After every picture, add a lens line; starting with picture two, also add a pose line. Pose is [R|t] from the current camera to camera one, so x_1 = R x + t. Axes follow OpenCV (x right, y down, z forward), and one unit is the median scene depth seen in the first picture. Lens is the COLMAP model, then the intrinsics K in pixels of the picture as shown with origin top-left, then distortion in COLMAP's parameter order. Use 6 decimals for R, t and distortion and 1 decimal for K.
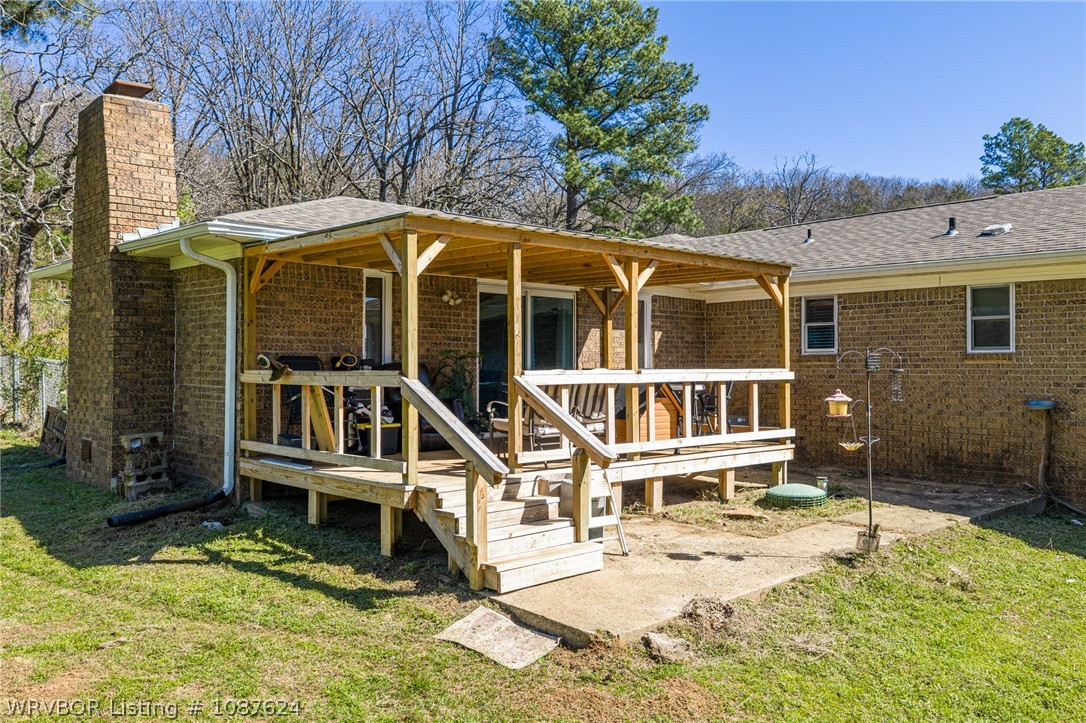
lens RADIAL K [[900.2, 0, 541.3], [0, 900.2, 359.2], [0, 0, 1]] dist [0.024482, -0.044189]
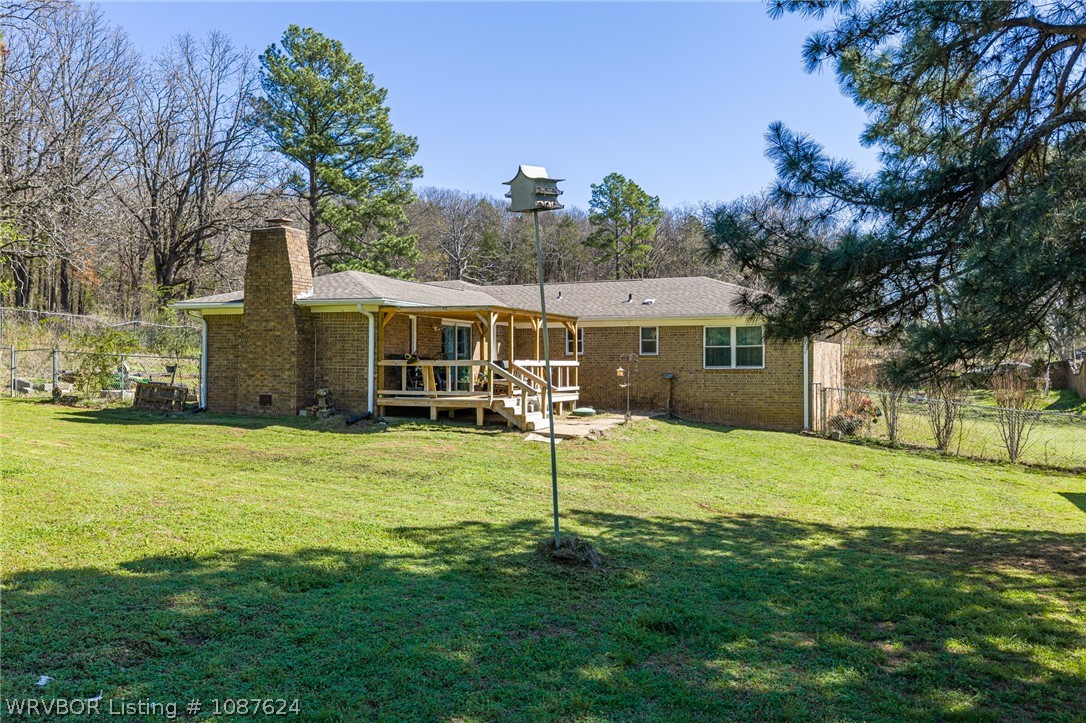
lens RADIAL K [[900.2, 0, 538.9], [0, 900.2, 363.8], [0, 0, 1]] dist [0.024482, -0.044189]
pose [[0.913733, 0.003524, 0.406299, -0.781126], [-0.006032, 0.999970, 0.004892, 0.006760], [-0.406270, -0.006921, 0.913727, -1.122412]]
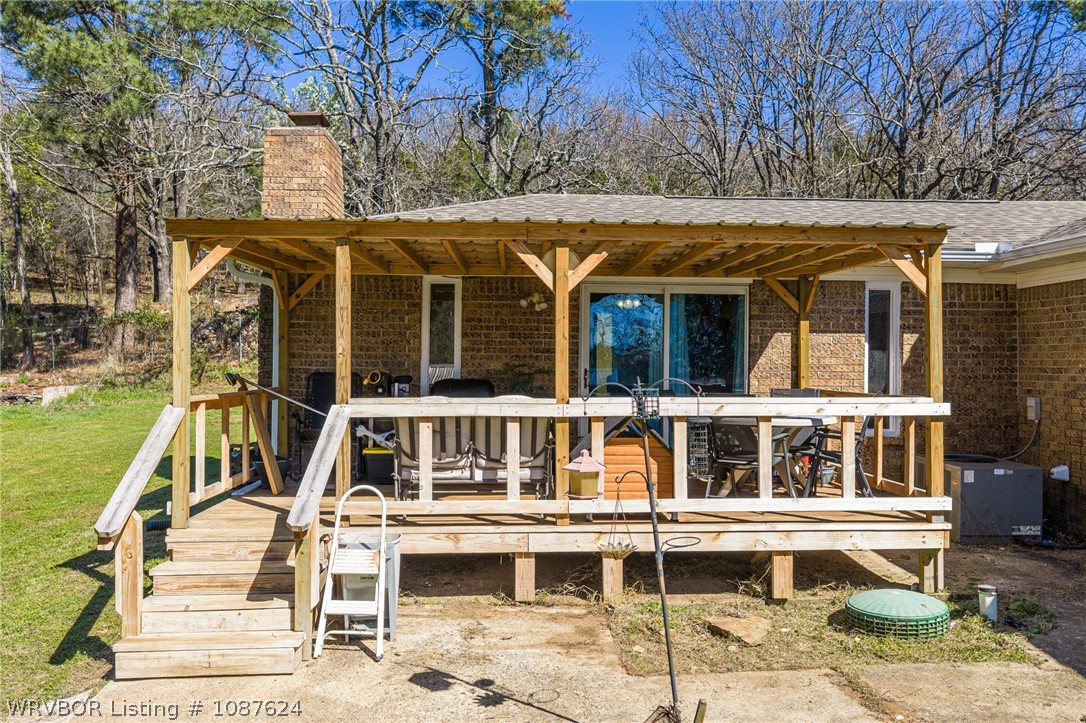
lens RADIAL K [[900.2, 0, 543.5], [0, 900.2, 356.3], [0, 0, 1]] dist [0.024482, -0.044189]
pose [[0.774265, -0.001988, -0.632859, 0.455344], [0.001844, 0.999998, -0.000886, -0.017386], [0.632859, -0.000481, 0.774267, 0.364118]]
